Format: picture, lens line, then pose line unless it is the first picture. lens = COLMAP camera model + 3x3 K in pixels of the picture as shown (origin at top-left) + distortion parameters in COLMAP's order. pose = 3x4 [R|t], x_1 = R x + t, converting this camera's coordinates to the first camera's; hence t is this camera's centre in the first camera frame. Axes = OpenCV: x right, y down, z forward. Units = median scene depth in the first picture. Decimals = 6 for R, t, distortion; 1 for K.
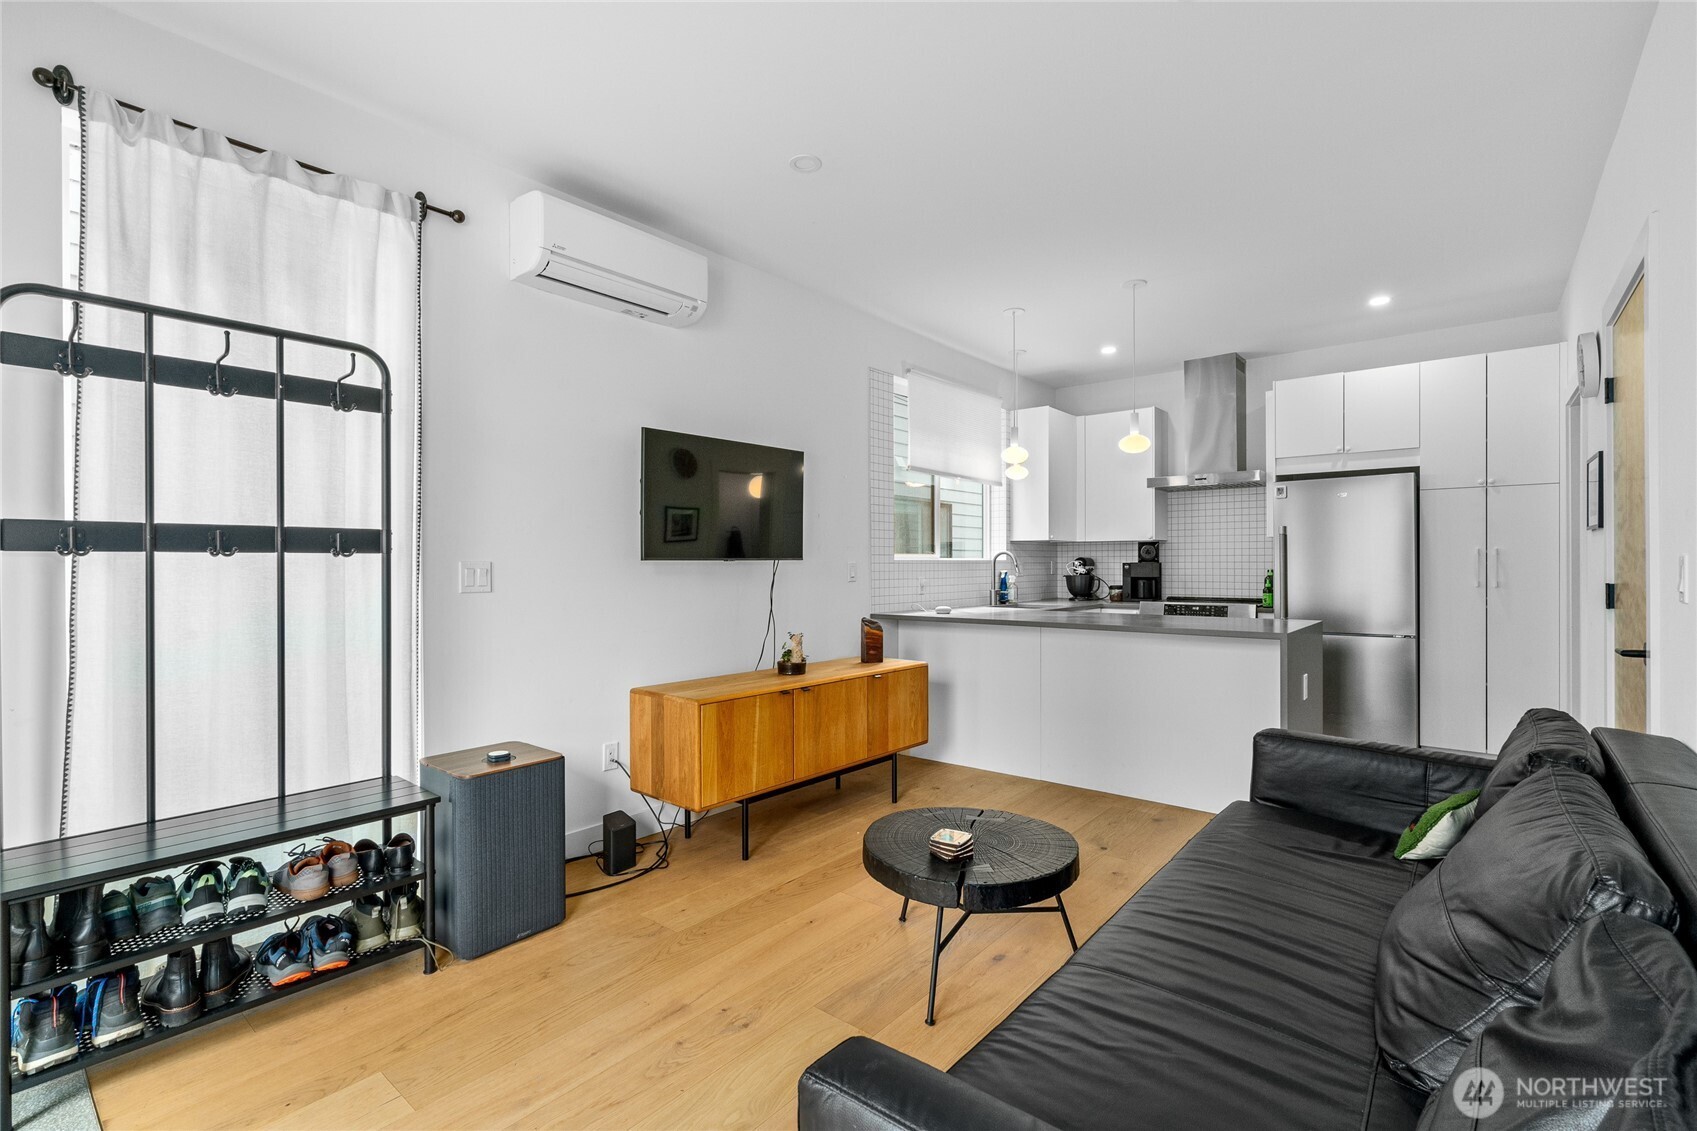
lens RADIAL K [[767.9, 0, 857.8], [0, 767.9, 564.8], [0, 0, 1]] dist [-0.005409, 0.001588]
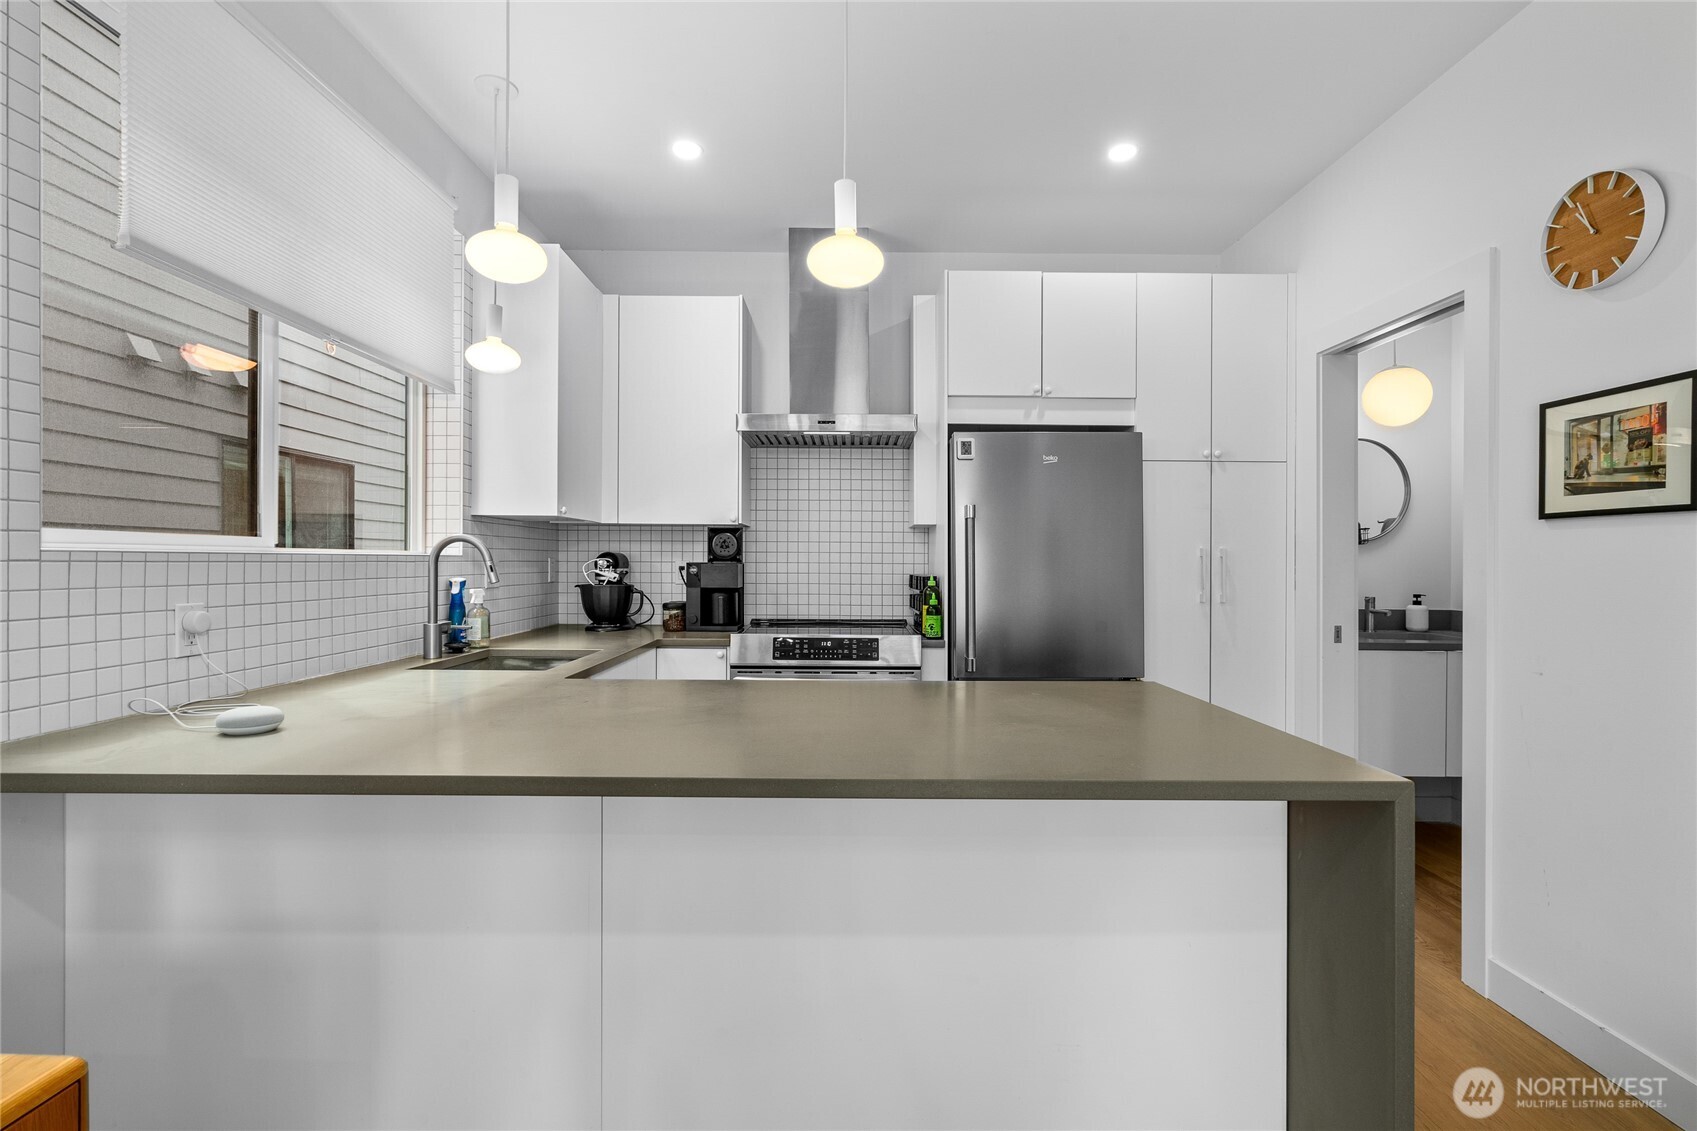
lens RADIAL K [[767.9, 0, 843.8], [0, 767.9, 562.1], [0, 0, 1]] dist [-0.005409, 0.001588]
pose [[0.780044, 0.007466, 0.625680, 0.082118], [-0.008059, 0.999966, -0.001886, -0.003063], [-0.625672, -0.003571, 0.780078, 0.490440]]
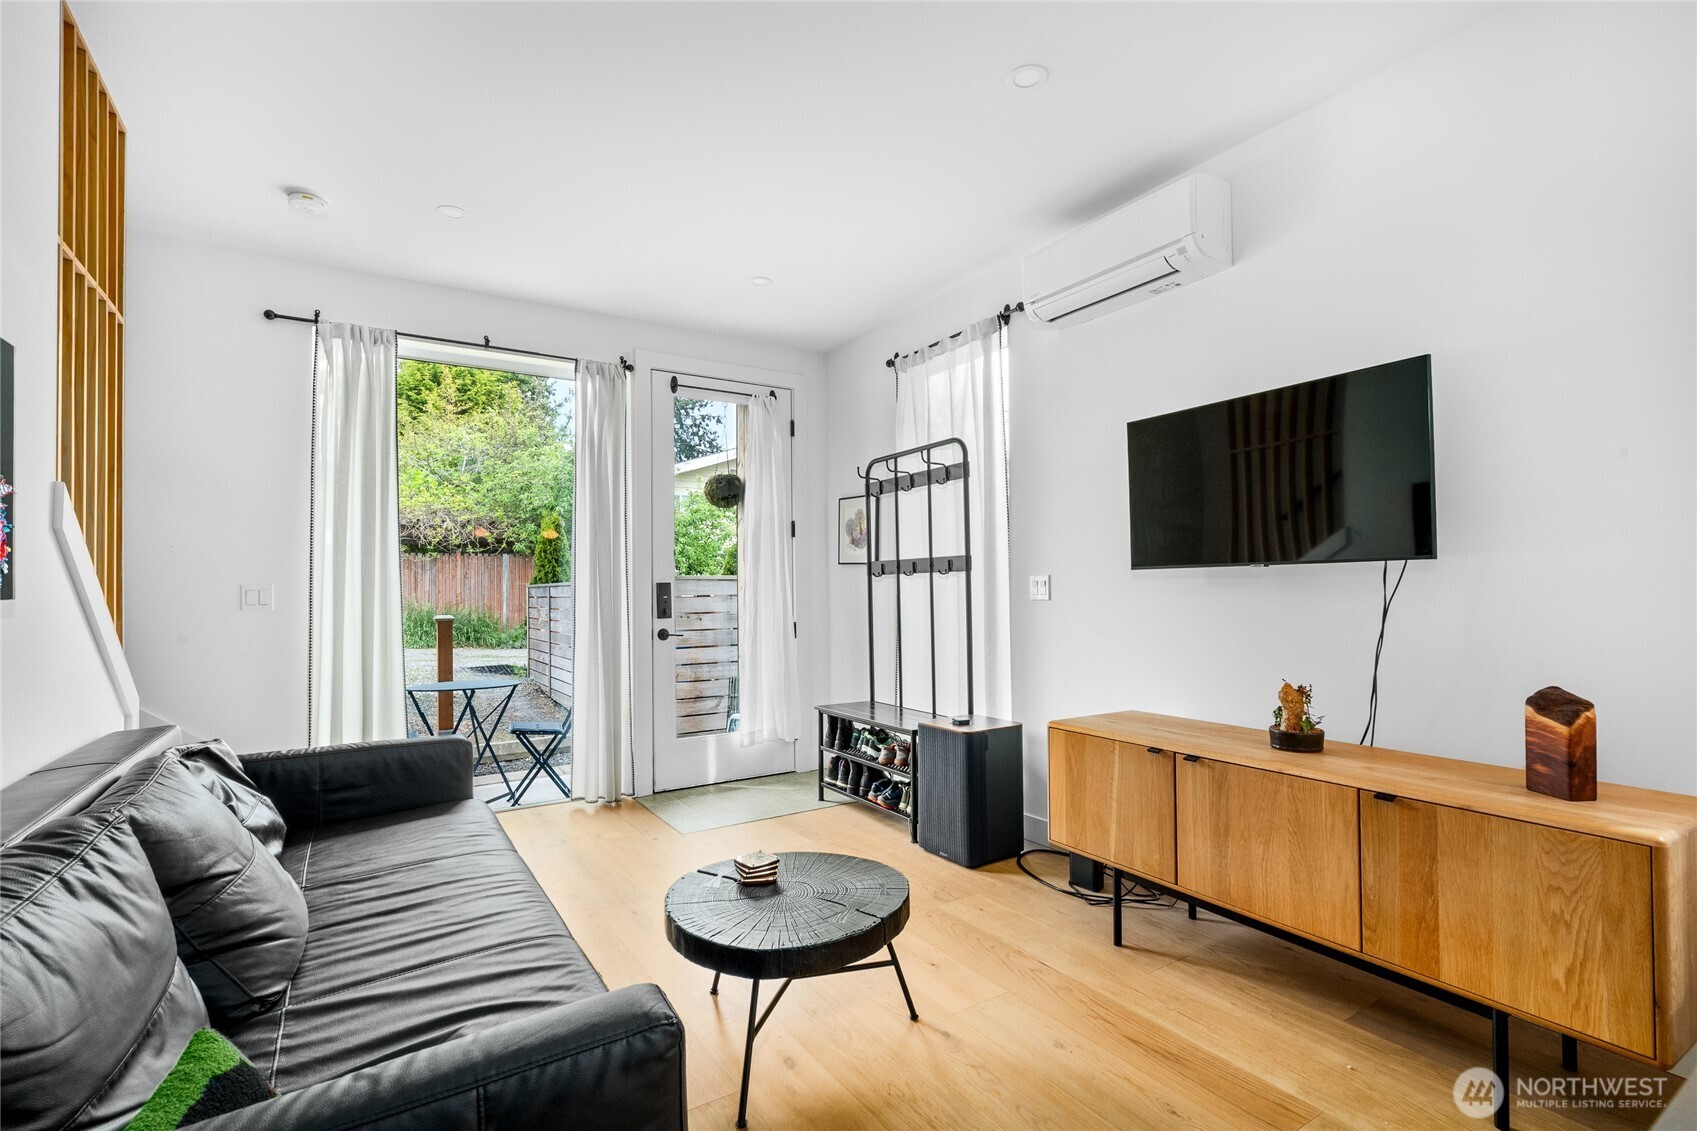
lens RADIAL K [[767.9, 0, 833.9], [0, 767.9, 578.5], [0, 0, 1]] dist [-0.005409, 0.001588]
pose [[-0.324540, -0.006934, -0.945847, 0.367650], [0.012214, 0.999859, -0.011521, 0.005509], [0.945793, -0.015291, -0.324410, 0.515937]]
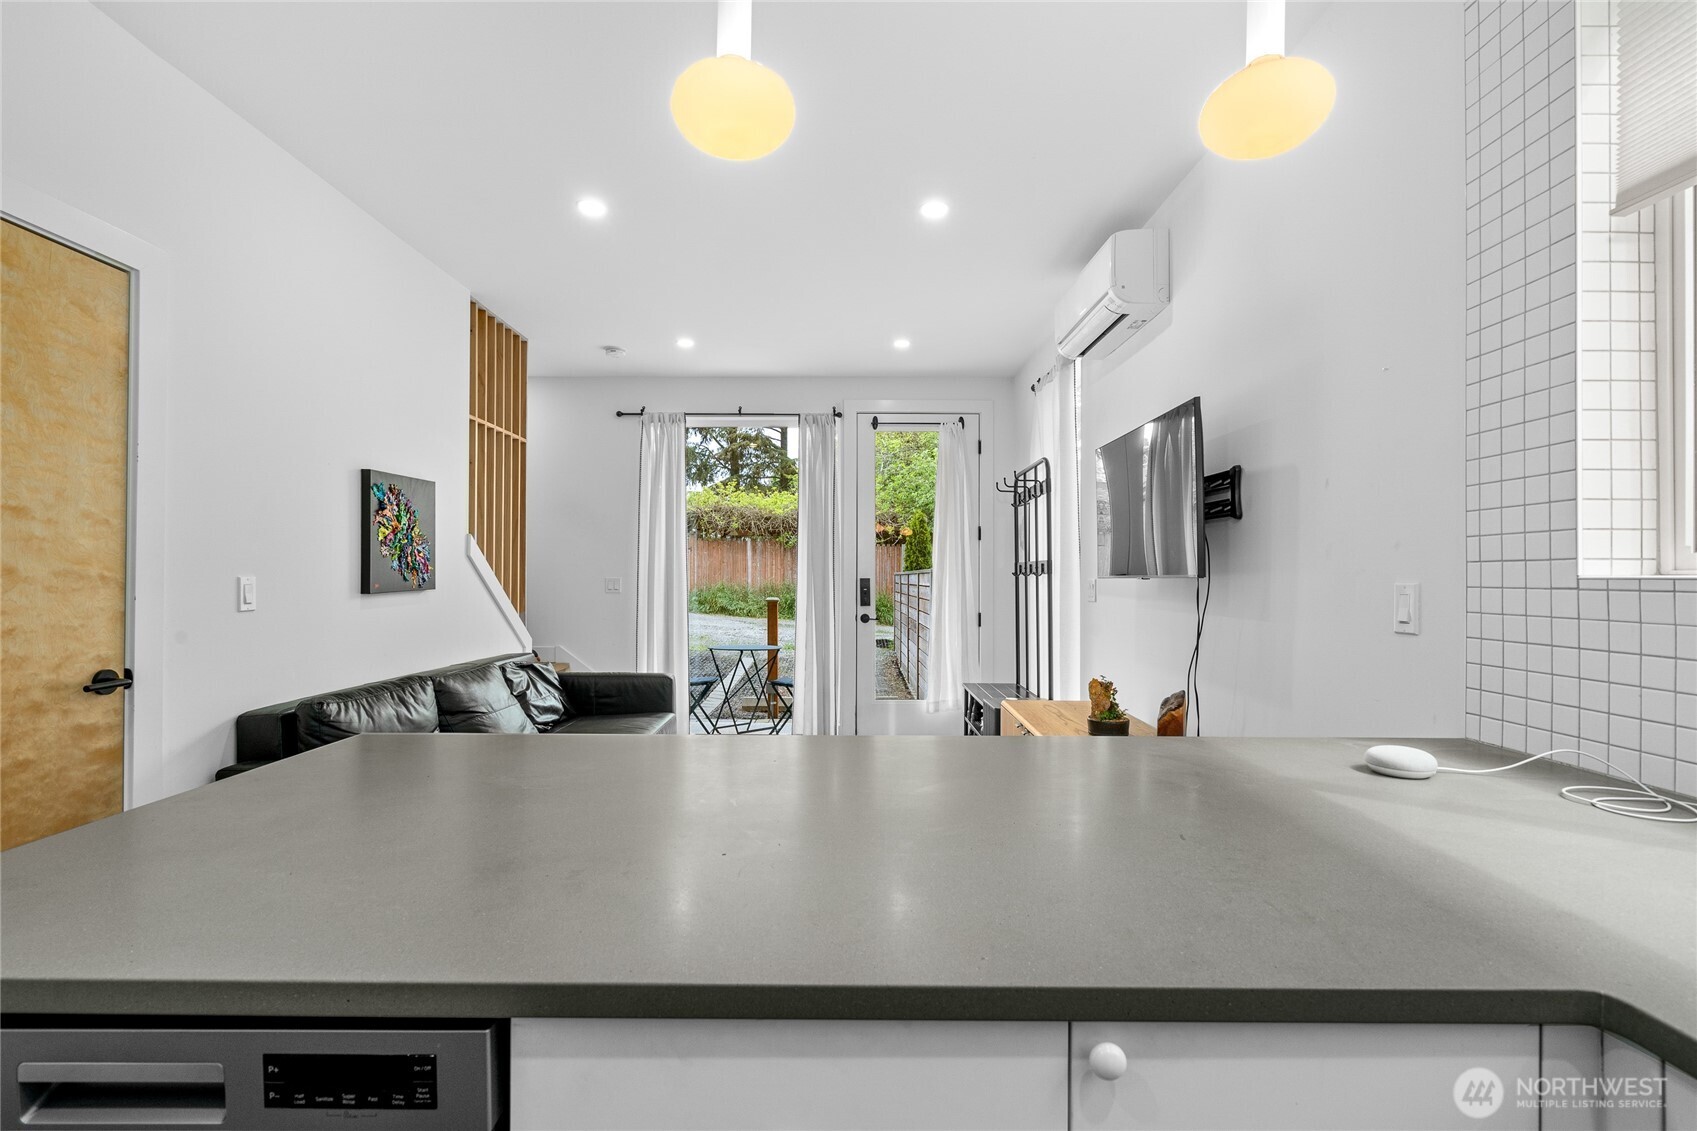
lens RADIAL K [[767.9, 0, 839.4], [0, 767.9, 574.8], [0, 0, 1]] dist [-0.005409, 0.001588]
pose [[-0.781357, -0.000085, -0.624084, 0.341402], [-0.000596, 1.000000, 0.000609, -0.006051], [0.624084, 0.000848, -0.781357, 0.852730]]
